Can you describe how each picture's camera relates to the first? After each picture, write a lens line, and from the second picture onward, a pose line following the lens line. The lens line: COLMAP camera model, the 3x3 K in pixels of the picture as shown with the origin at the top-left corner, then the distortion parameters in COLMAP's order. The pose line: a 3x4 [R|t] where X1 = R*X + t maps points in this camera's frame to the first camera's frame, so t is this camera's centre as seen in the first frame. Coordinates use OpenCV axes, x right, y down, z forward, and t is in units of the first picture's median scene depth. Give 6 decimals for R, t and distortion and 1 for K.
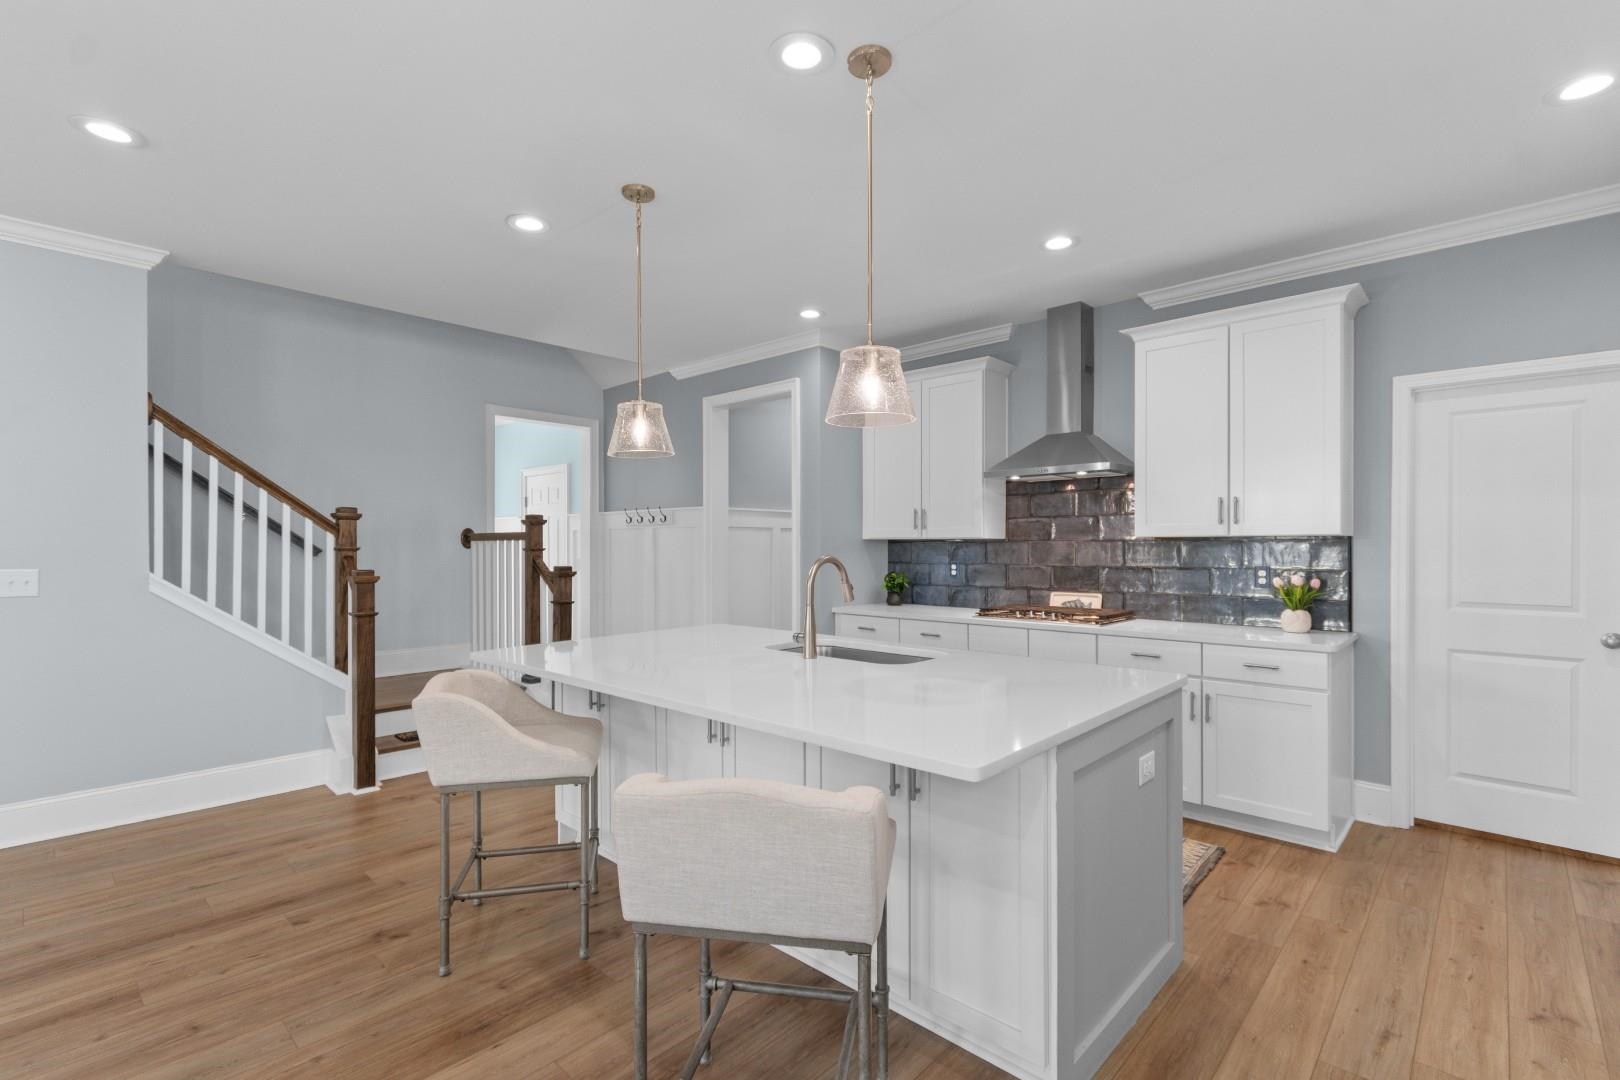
lens RADIAL K [[736.1, 0, 809.5], [0, 736.1, 550.4], [0, 0, 1]] dist [0.002056, 0.000069]
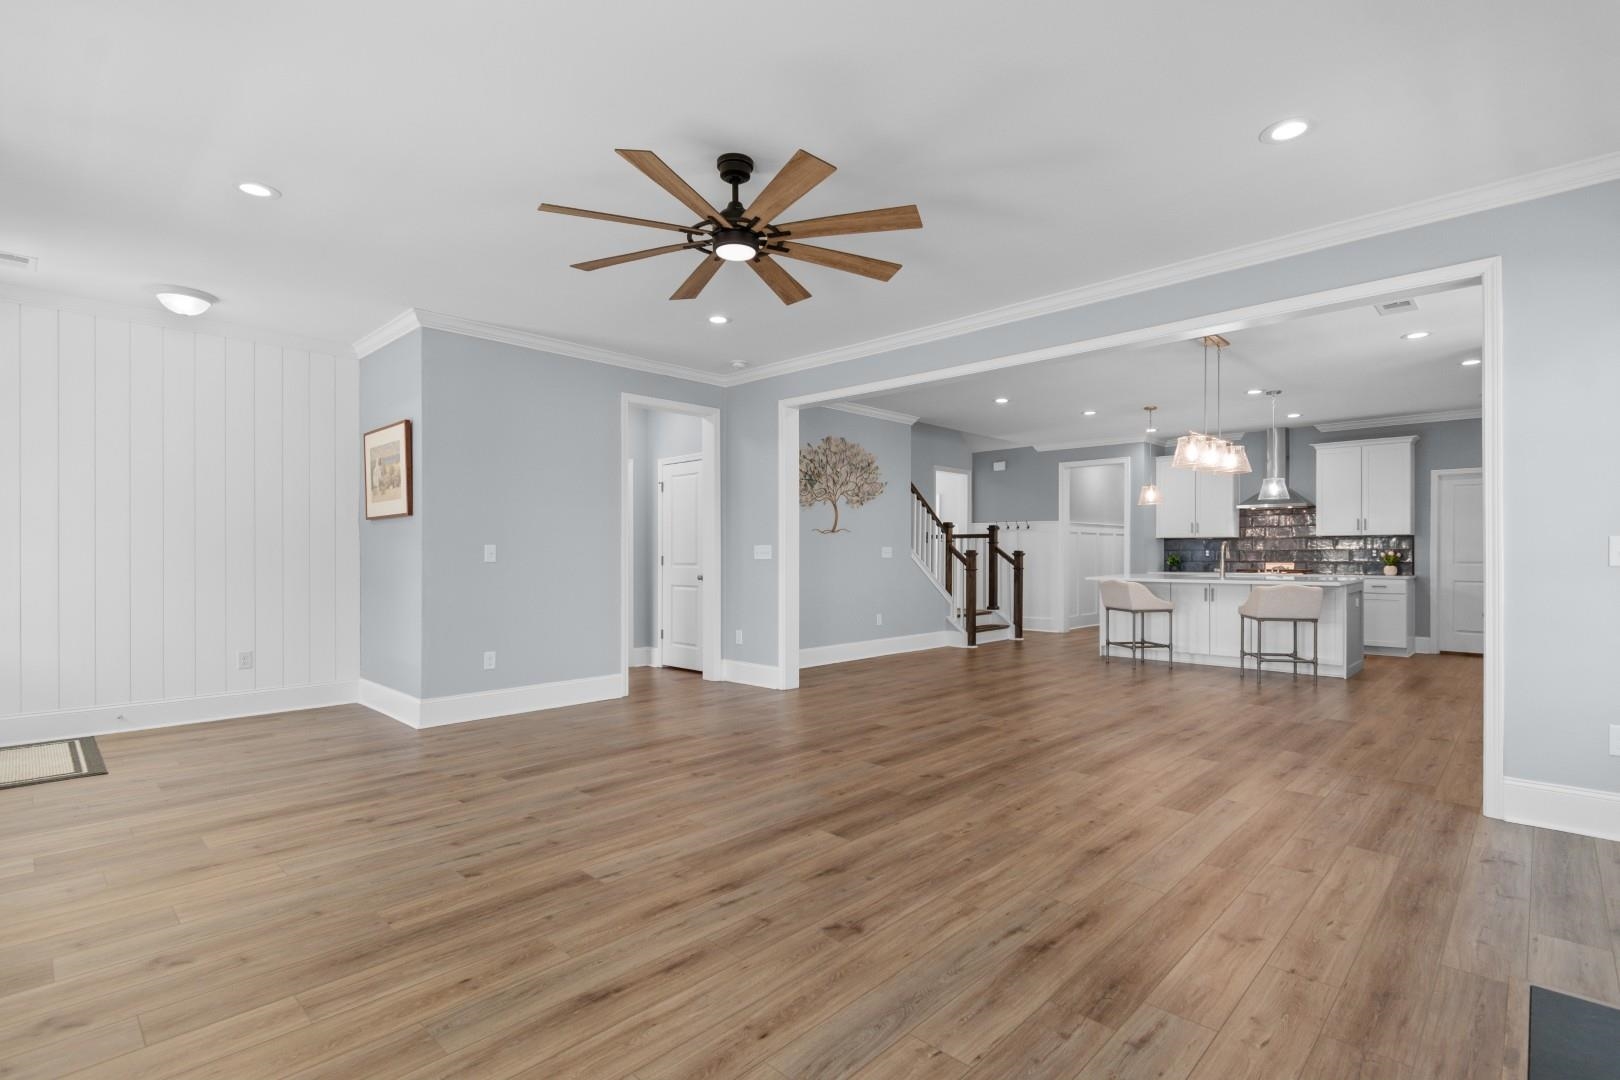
lens RADIAL K [[763.7, 0, 808.3], [0, 763.7, 552.8], [0, 0, 1]] dist [-0.000151, -0.003395]
pose [[0.999896, 0.001050, -0.014358, -0.955600], [-0.001117, 0.999989, -0.004624, 0.040609], [0.014353, 0.004639, 0.999886, -1.203324]]
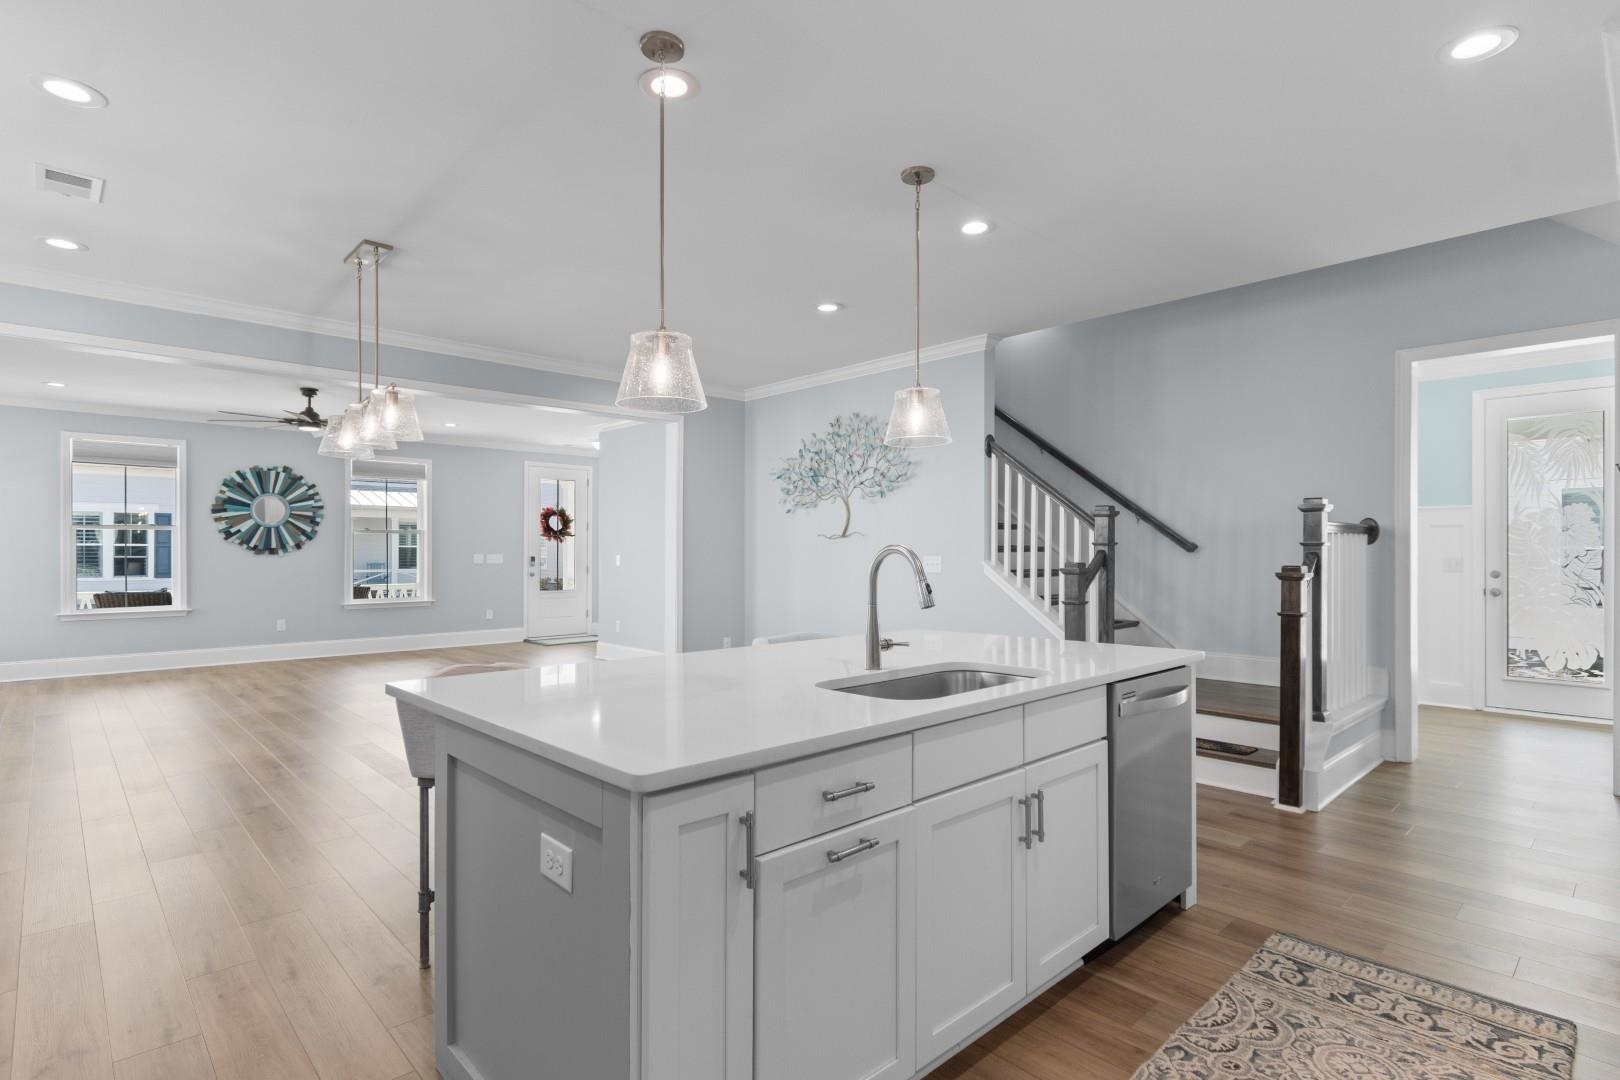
lens RADIAL K [[801.9, 0, 809.9], [0, 801.9, 550.9], [0, 0, 1]] dist [-0.004953, 0.000842]
pose [[-0.062565, -0.000155, -0.998041, 0.549656], [-0.005752, 0.999983, 0.000205, 0.010098], [0.998024, 0.005753, -0.062565, 0.609415]]
